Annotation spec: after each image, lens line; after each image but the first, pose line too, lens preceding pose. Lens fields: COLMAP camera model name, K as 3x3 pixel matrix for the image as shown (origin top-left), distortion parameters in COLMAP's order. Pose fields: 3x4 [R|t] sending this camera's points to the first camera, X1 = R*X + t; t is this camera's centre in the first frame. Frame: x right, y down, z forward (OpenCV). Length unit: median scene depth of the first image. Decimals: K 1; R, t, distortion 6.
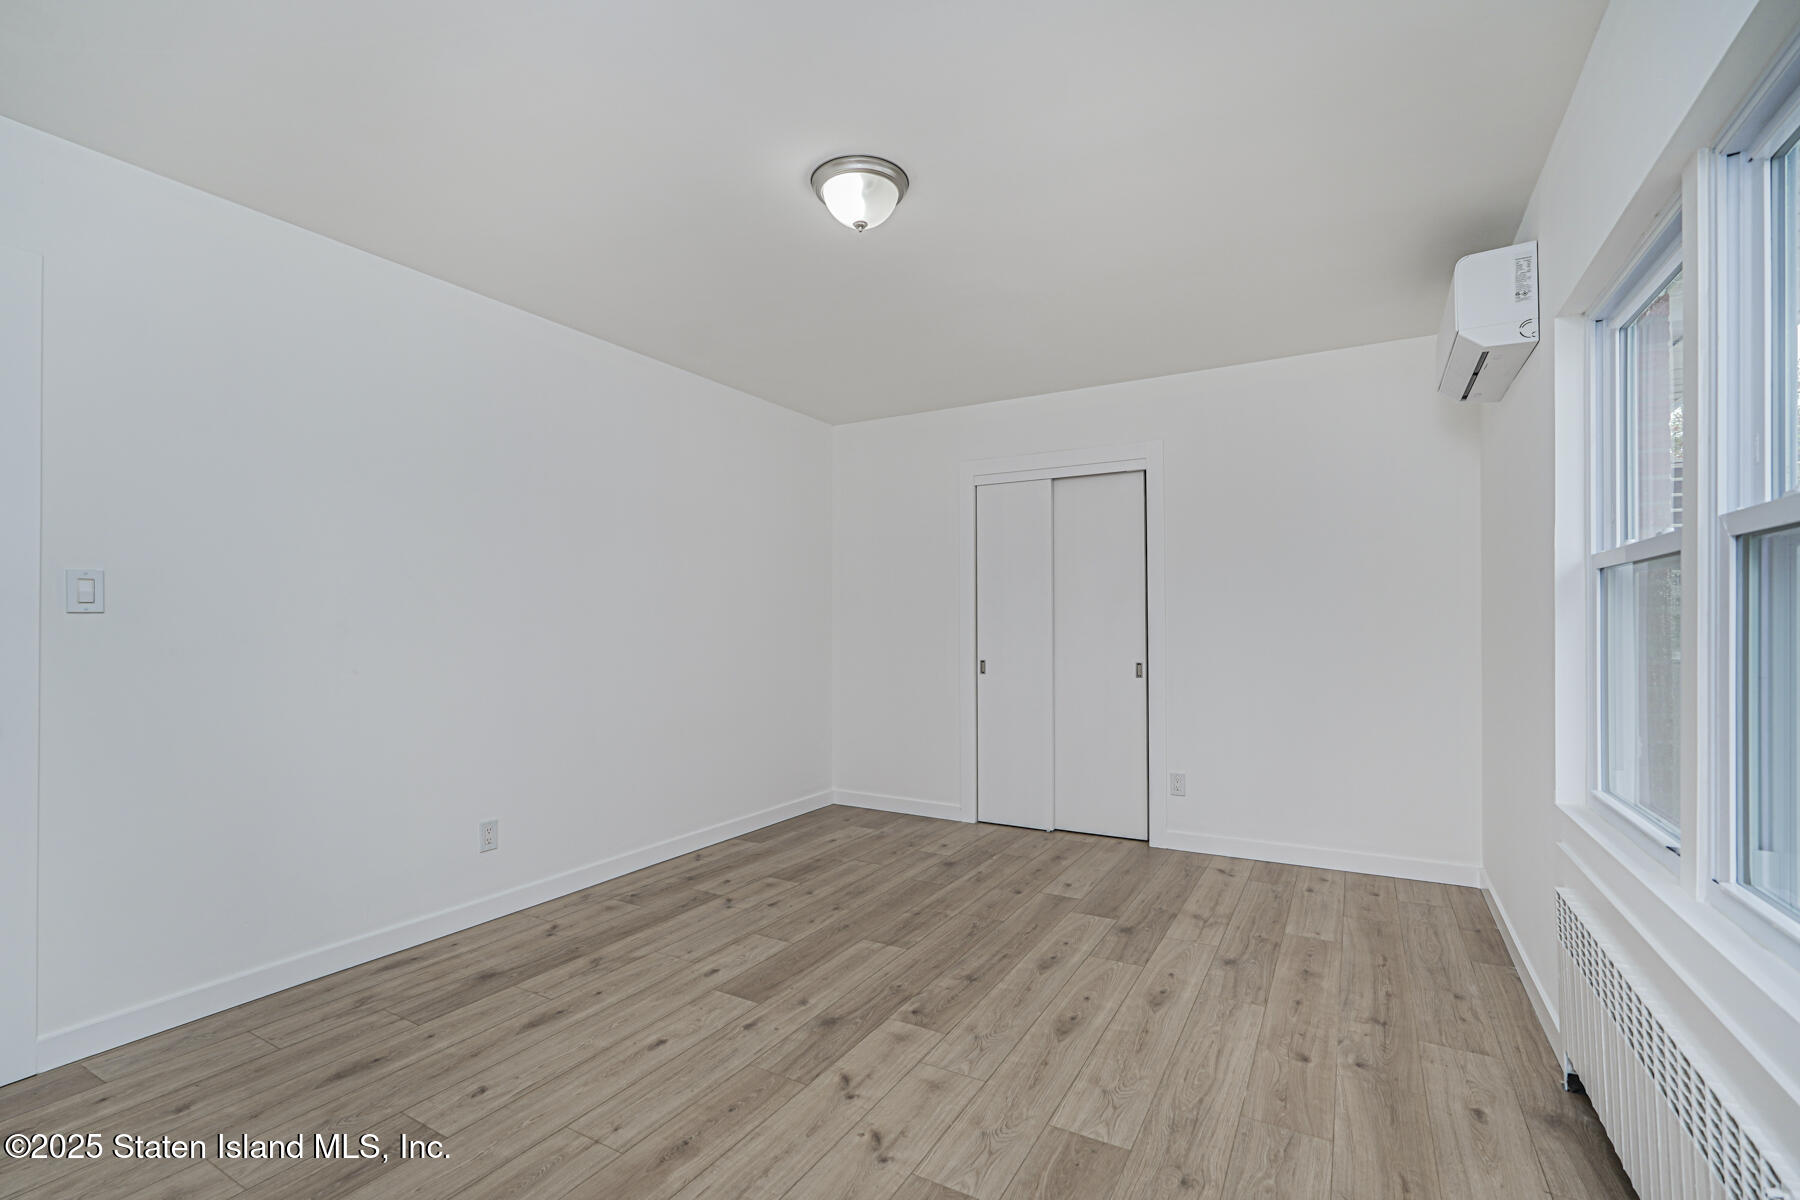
lens RADIAL K [[795.7, 0, 897.5], [0, 795.7, 612.8], [0, 0, 1]] dist [-0.004001, 0.000285]
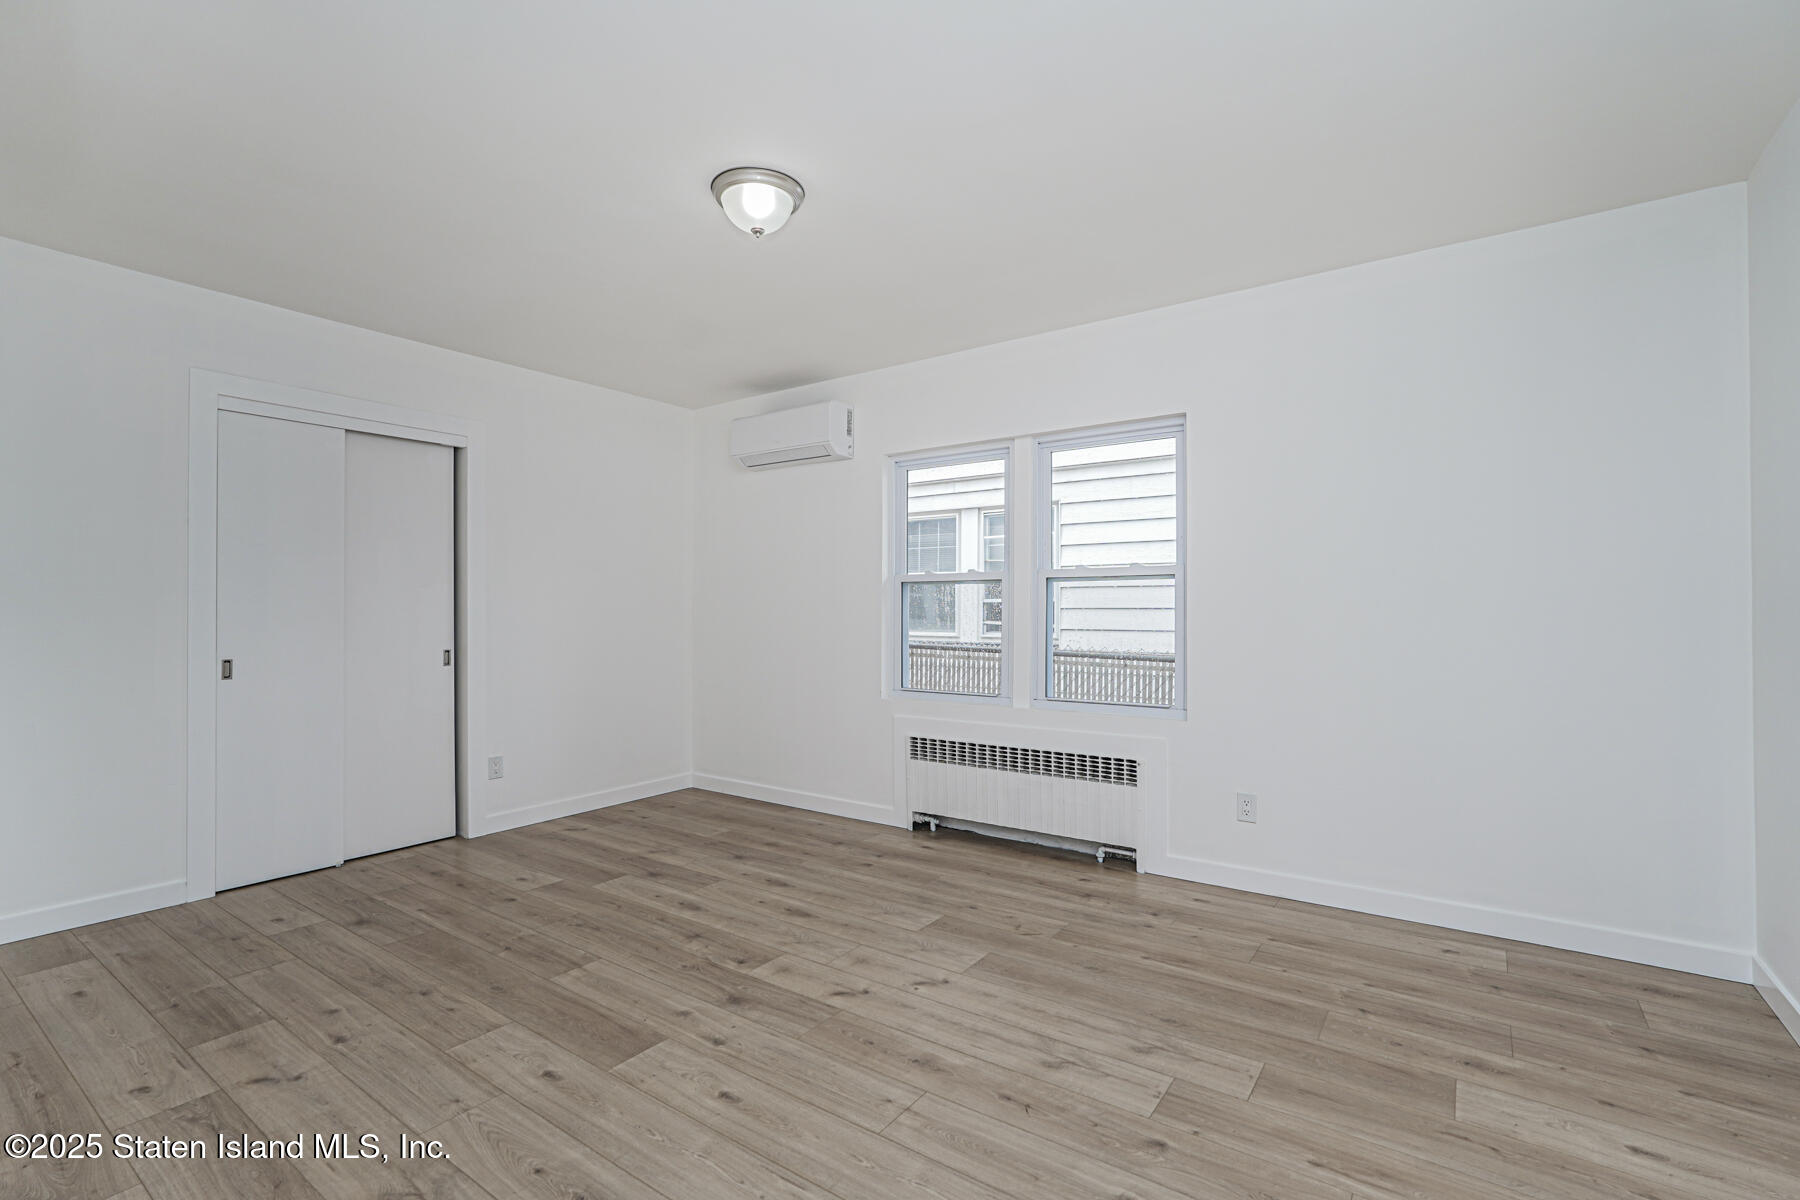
lens RADIAL K [[795.7, 0, 901.4], [0, 795.7, 609.6], [0, 0, 1]] dist [-0.004001, 0.000285]
pose [[0.100589, 0.007499, 0.994900, -0.869242], [-0.015466, 0.999863, -0.005973, 0.020224], [-0.994808, -0.014786, 0.100691, 0.569395]]
